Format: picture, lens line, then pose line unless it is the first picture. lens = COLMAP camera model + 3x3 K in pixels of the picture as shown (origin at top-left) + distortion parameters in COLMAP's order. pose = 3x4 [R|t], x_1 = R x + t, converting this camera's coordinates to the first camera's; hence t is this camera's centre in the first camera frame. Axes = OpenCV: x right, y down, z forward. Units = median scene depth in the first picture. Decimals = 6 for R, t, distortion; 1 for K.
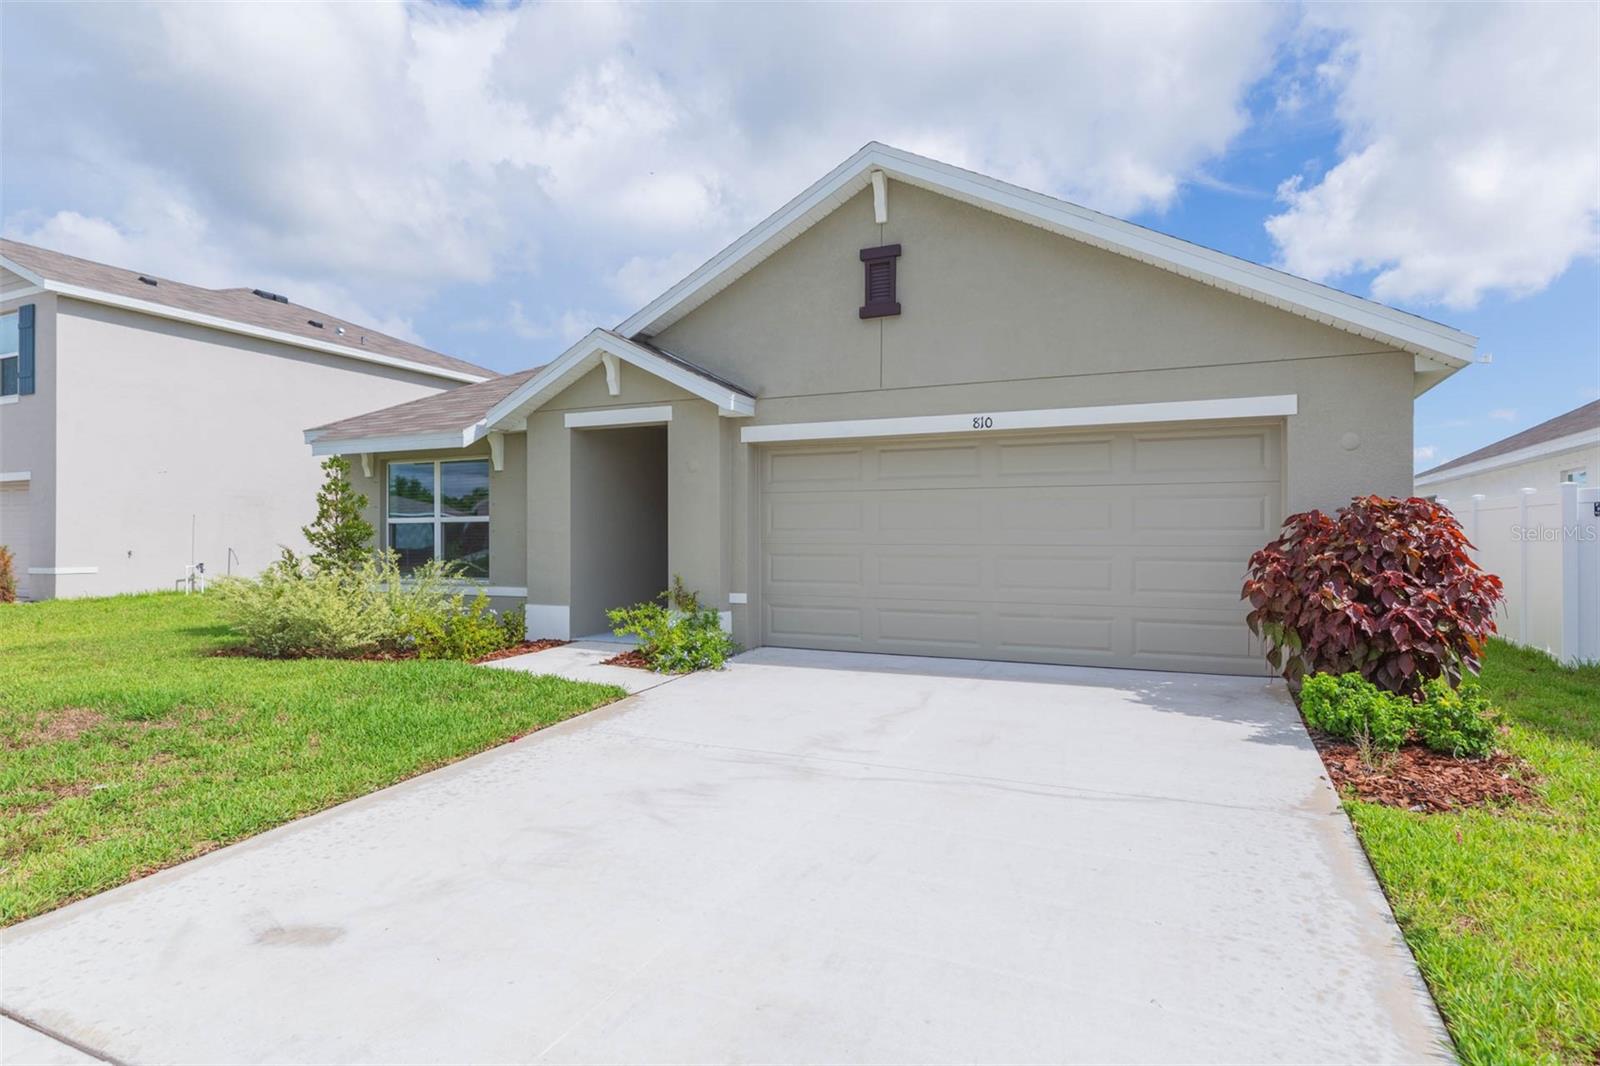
lens RADIAL K [[905.6, 0, 844.1], [0, 905.6, 545.5], [0, 0, 1]] dist [0.018674, 0.003096]
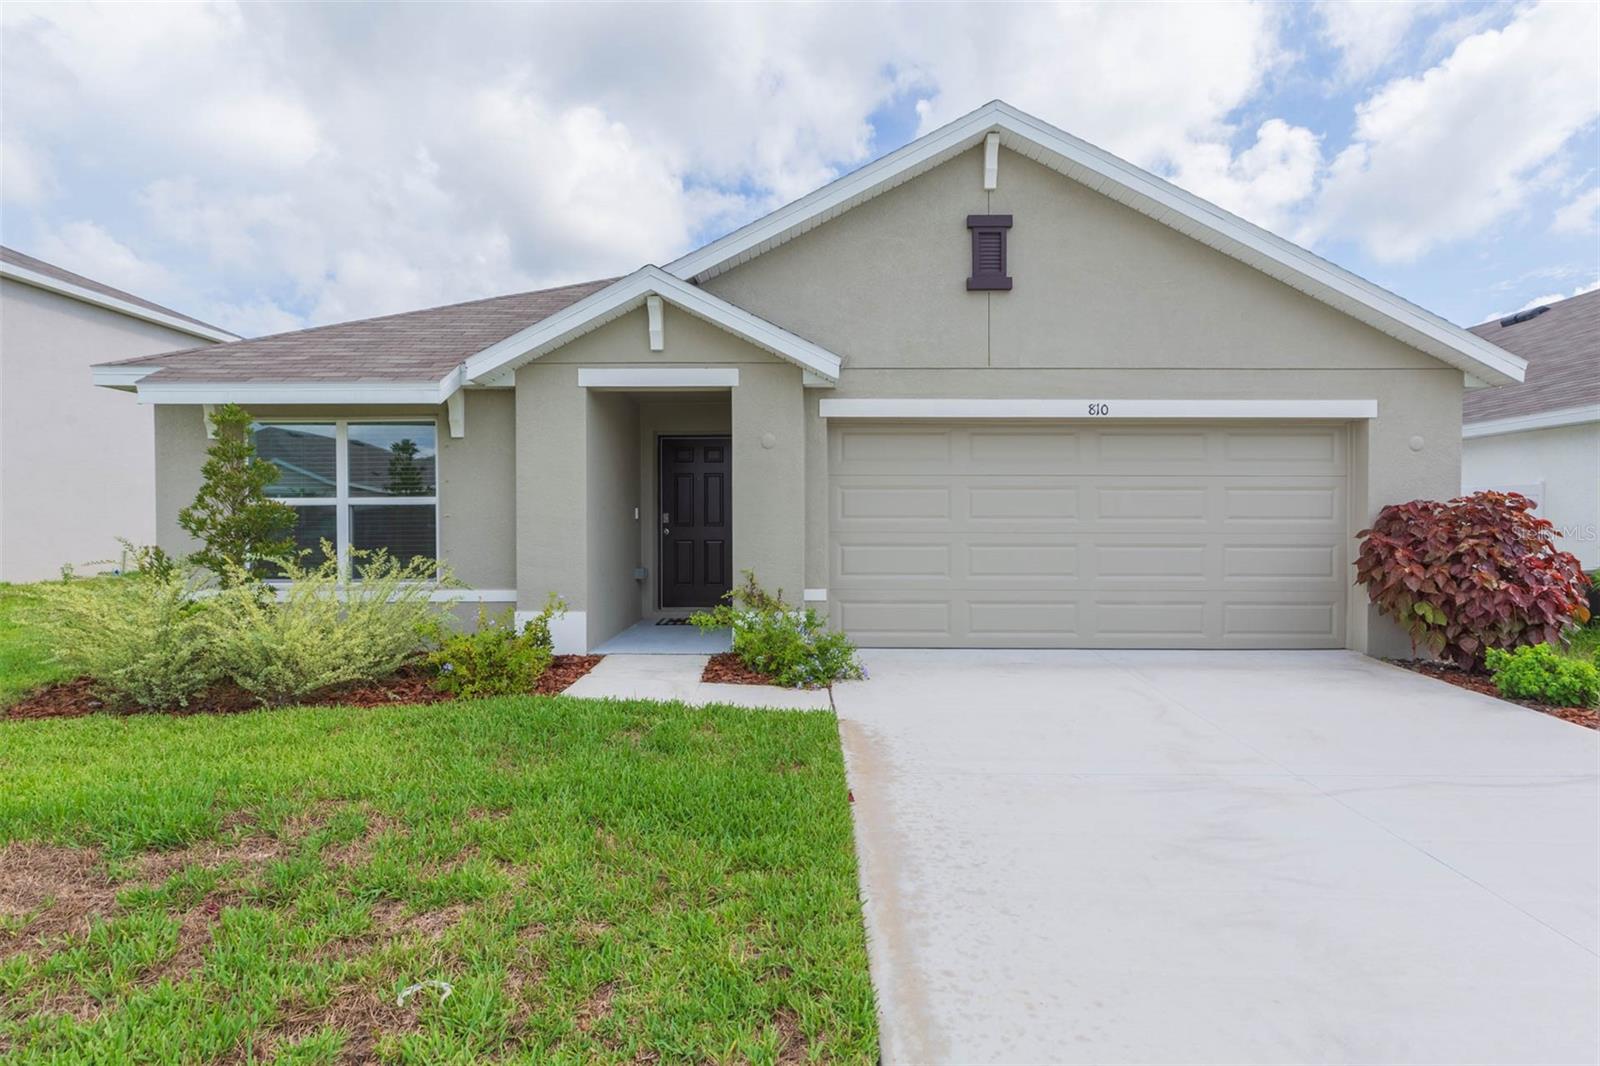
lens RADIAL K [[851.5, 0, 802.4], [0, 851.5, 537.1], [0, 0, 1]] dist [0.001591, 0.000528]
pose [[0.906315, -0.007645, 0.422534, -0.492309], [0.003380, 0.999936, 0.010842, -0.006927], [-0.422590, -0.008399, 0.906282, 0.272586]]
